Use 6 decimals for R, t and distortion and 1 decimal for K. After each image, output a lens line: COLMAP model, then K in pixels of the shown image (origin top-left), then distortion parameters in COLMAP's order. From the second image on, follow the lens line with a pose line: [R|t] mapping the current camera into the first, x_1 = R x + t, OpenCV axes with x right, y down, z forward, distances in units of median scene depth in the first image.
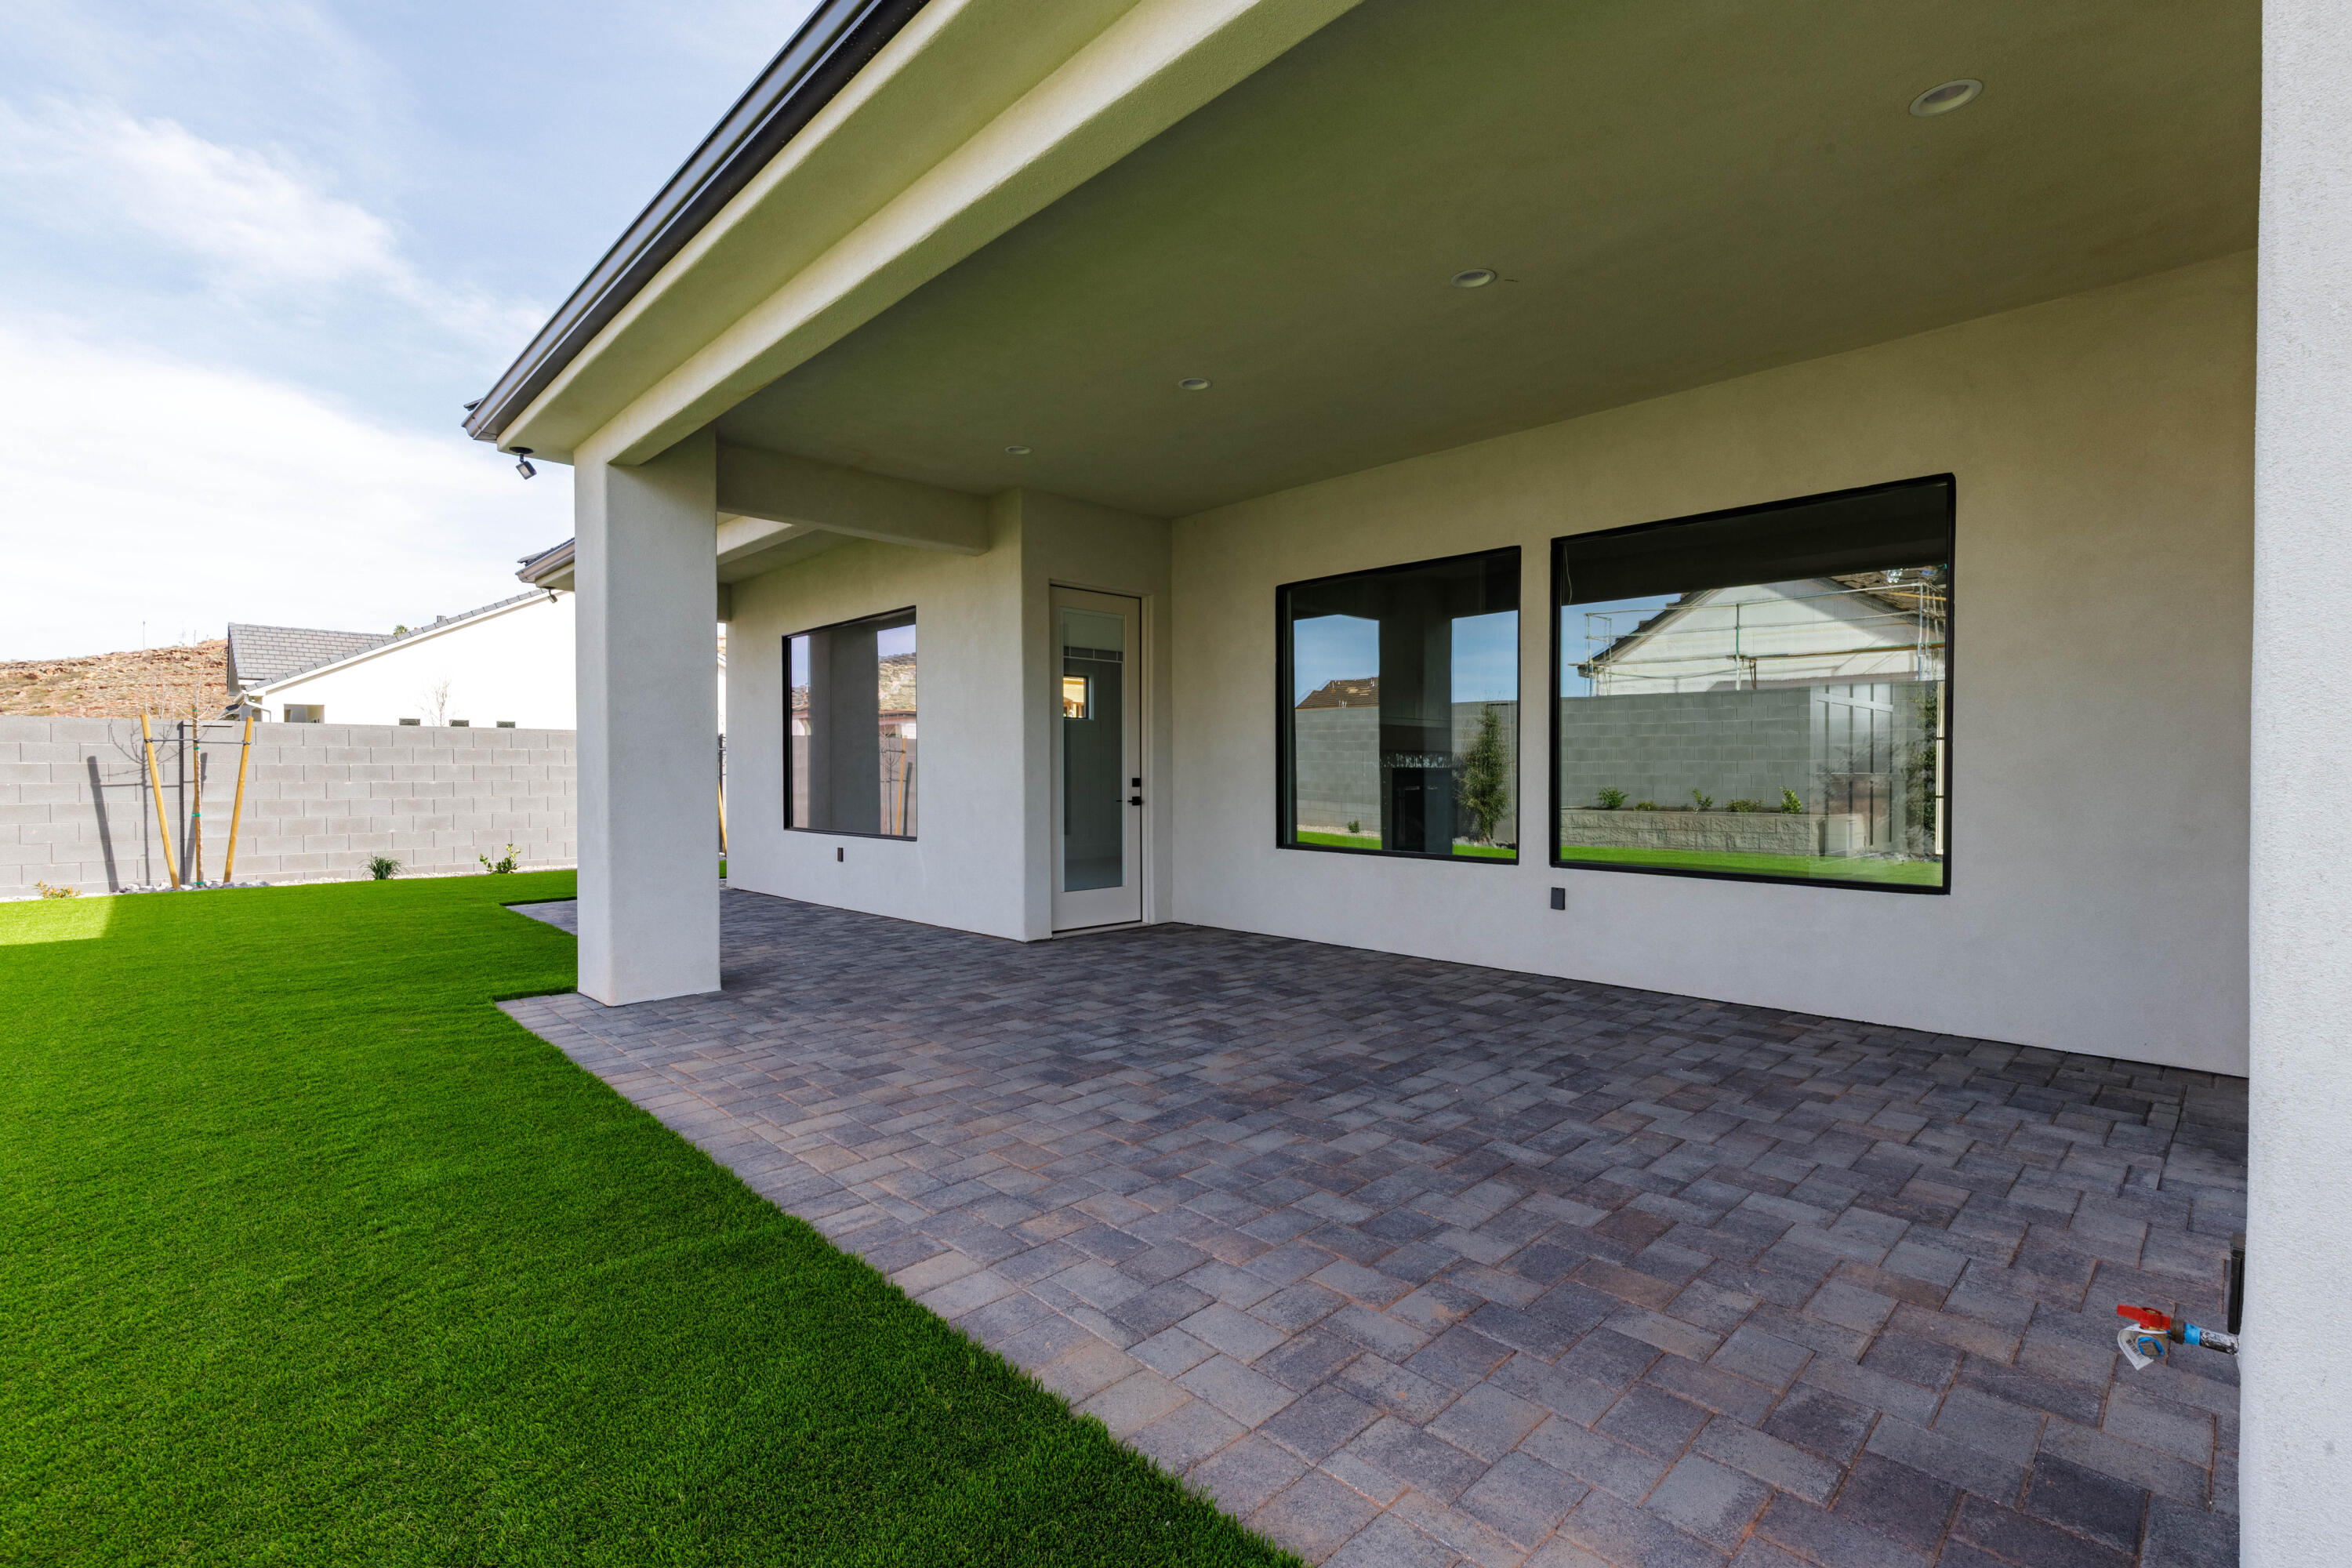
lens RADIAL K [[1039.2, 0, 1176.0], [0, 1039.2, 784.0], [0, 0, 1]] dist [0.001987, 0.000429]
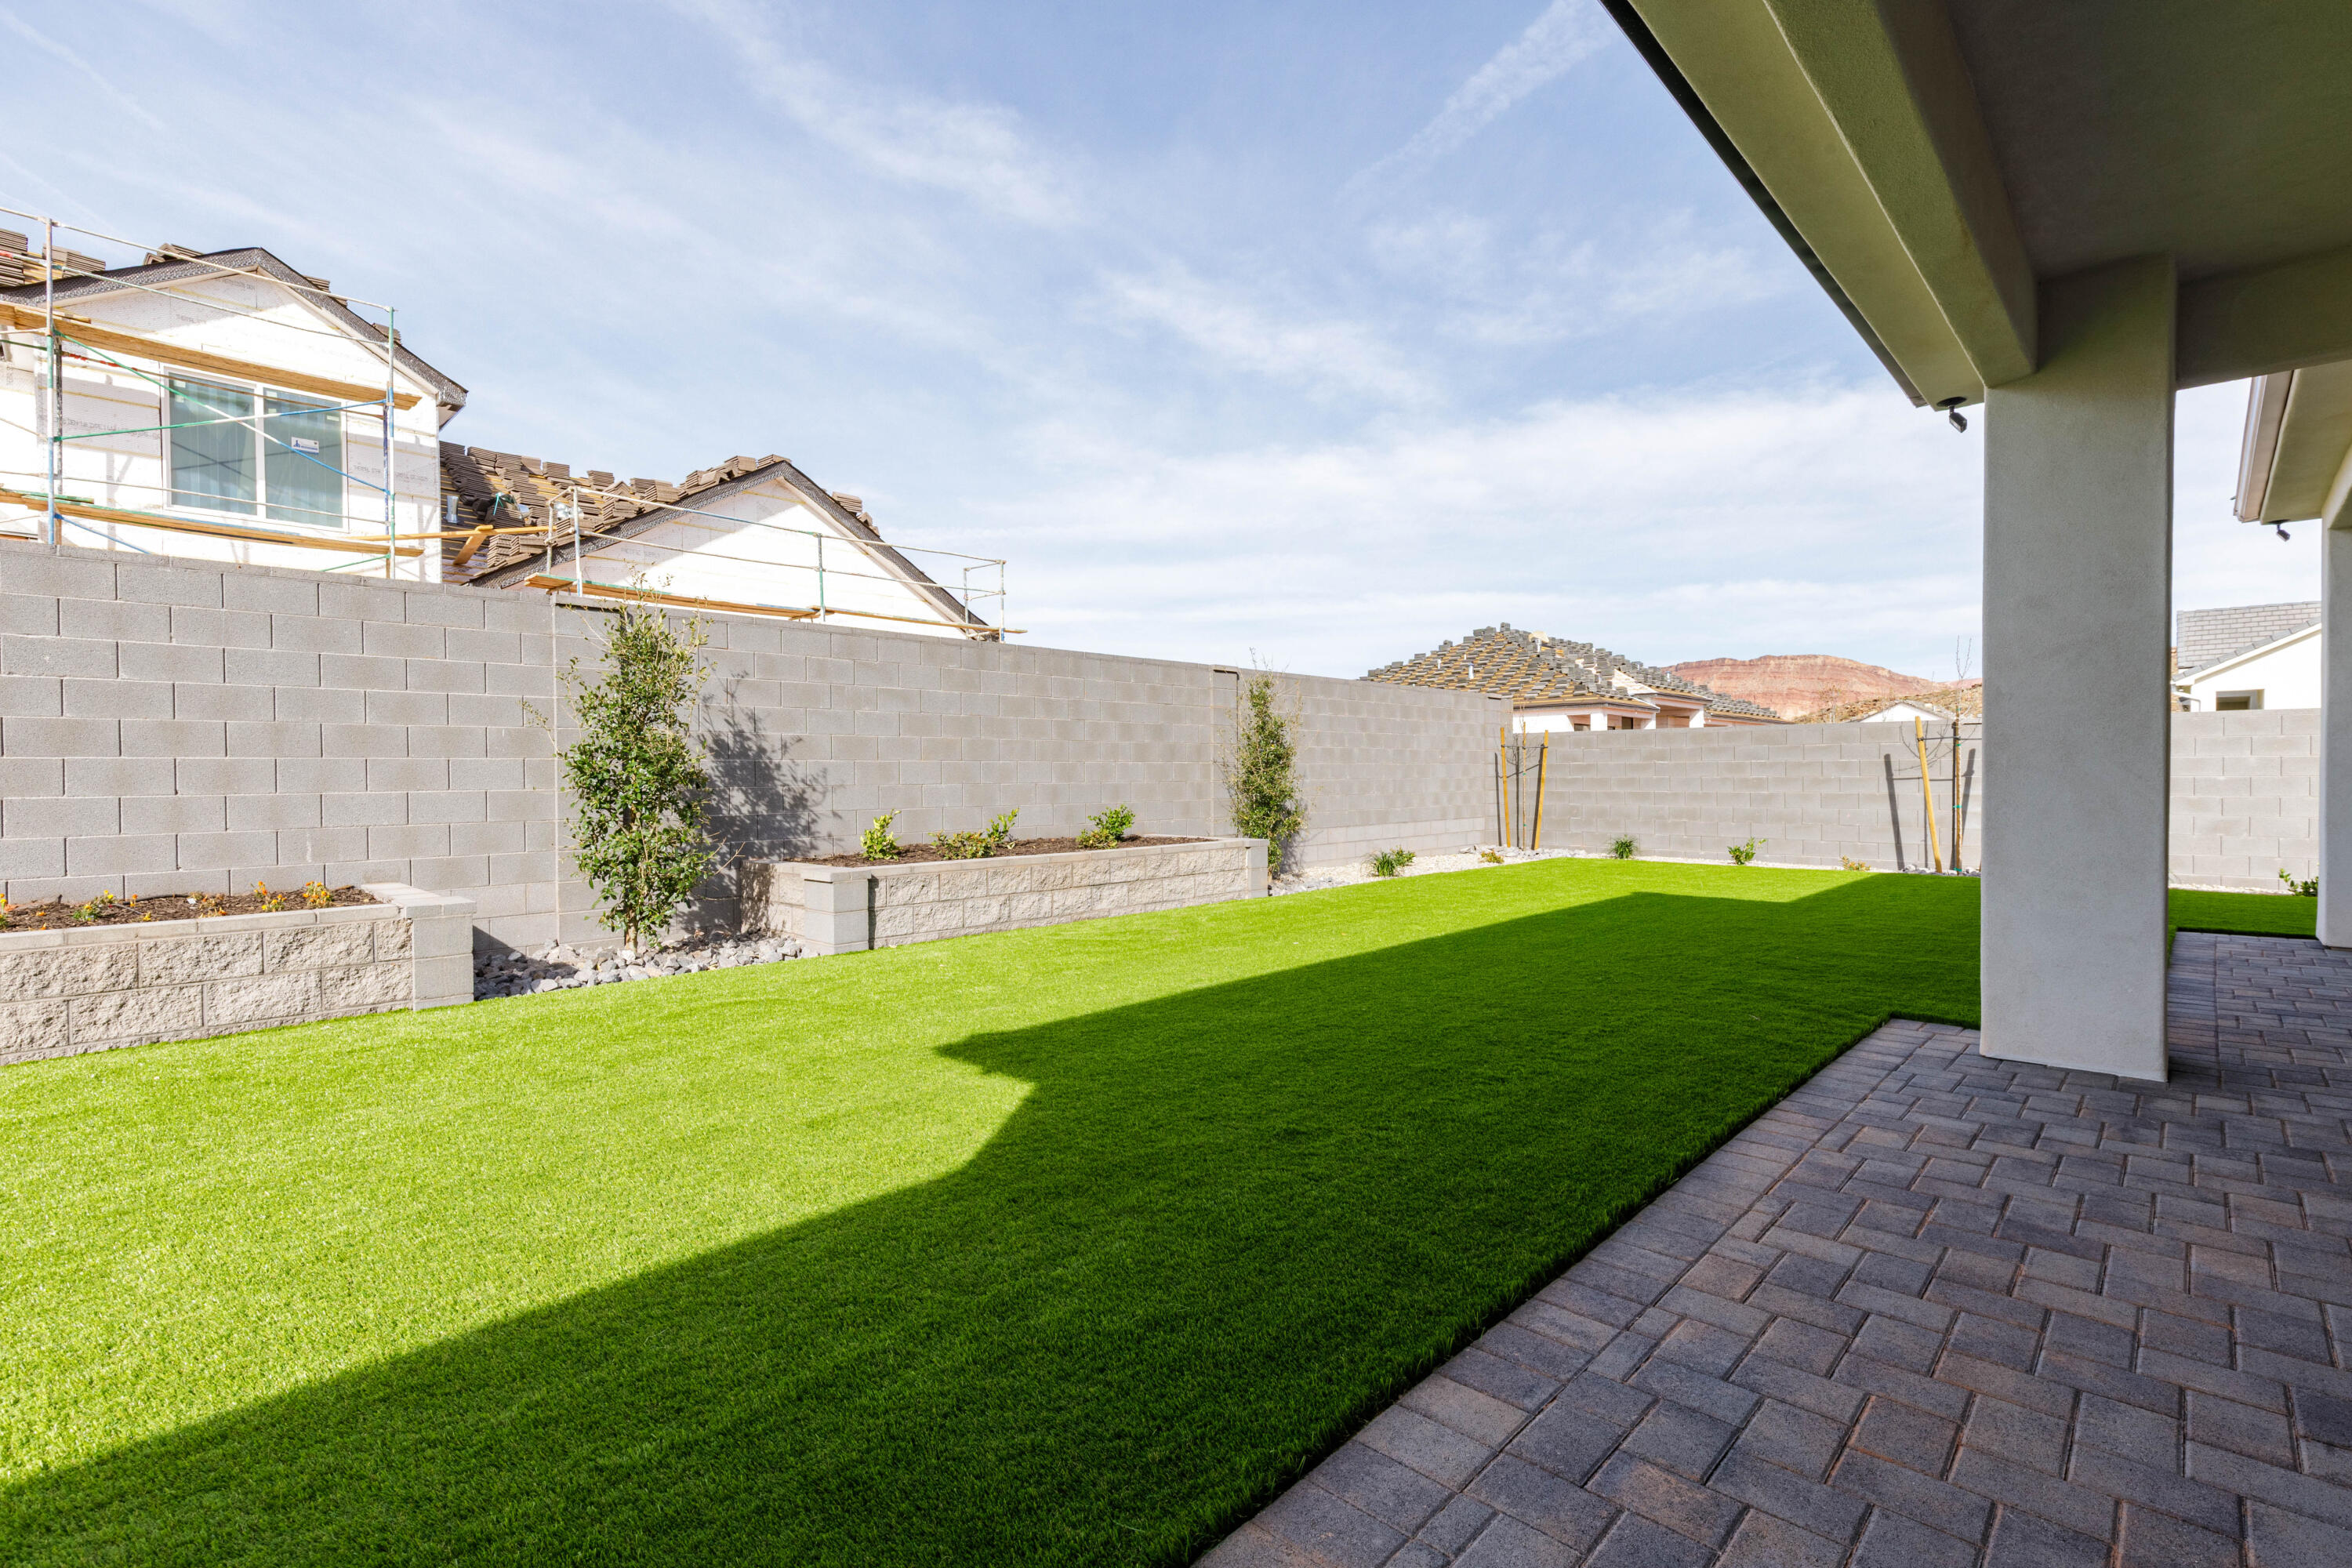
lens RADIAL K [[1039.2, 0, 1176.0], [0, 1039.2, 784.0], [0, 0, 1]] dist [0.001987, 0.000429]
pose [[0.043322, 0.012698, -0.998980, 0.121479], [-0.006236, 0.999903, 0.012440, -0.002364], [0.999042, 0.005691, 0.043397, 0.169021]]
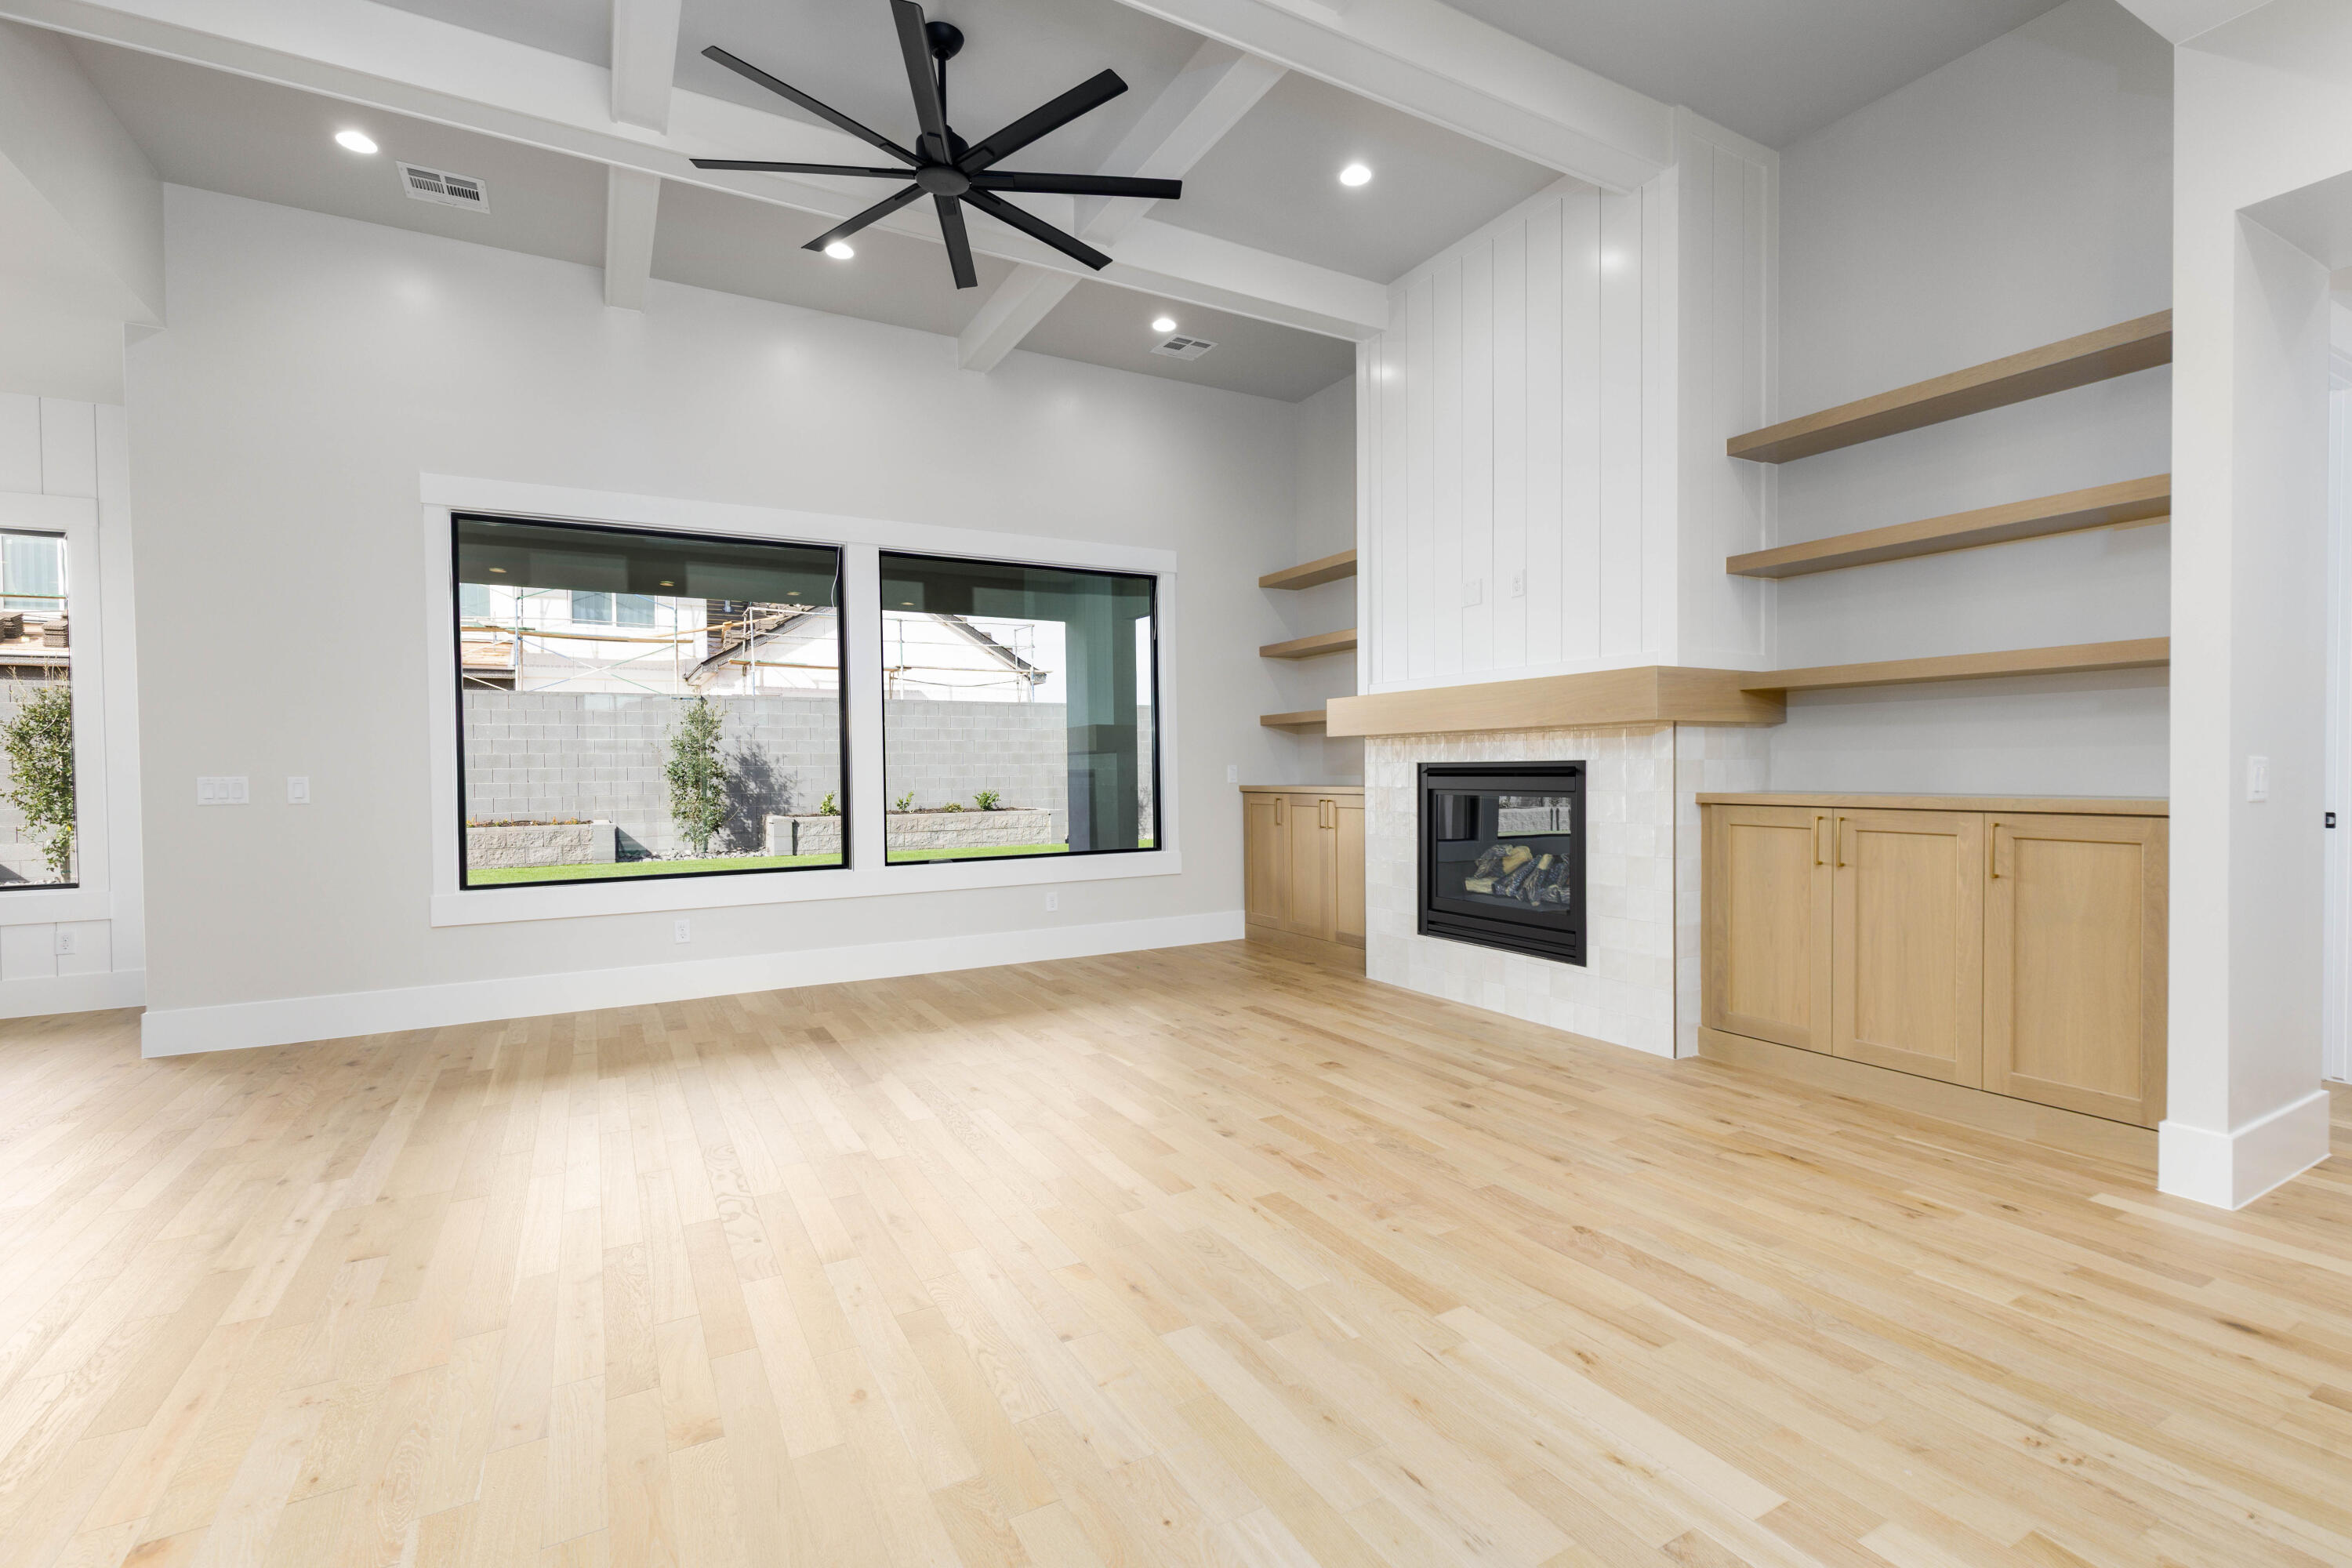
lens RADIAL K [[1039.2, 0, 1176.0], [0, 1039.2, 784.0], [0, 0, 1]] dist [0.001987, 0.000429]
pose [[-0.247187, 0.020615, -0.968748, 0.152857], [-0.000192, 0.999773, 0.021324, -0.003065], [0.968968, 0.005457, -0.247127, 0.206753]]
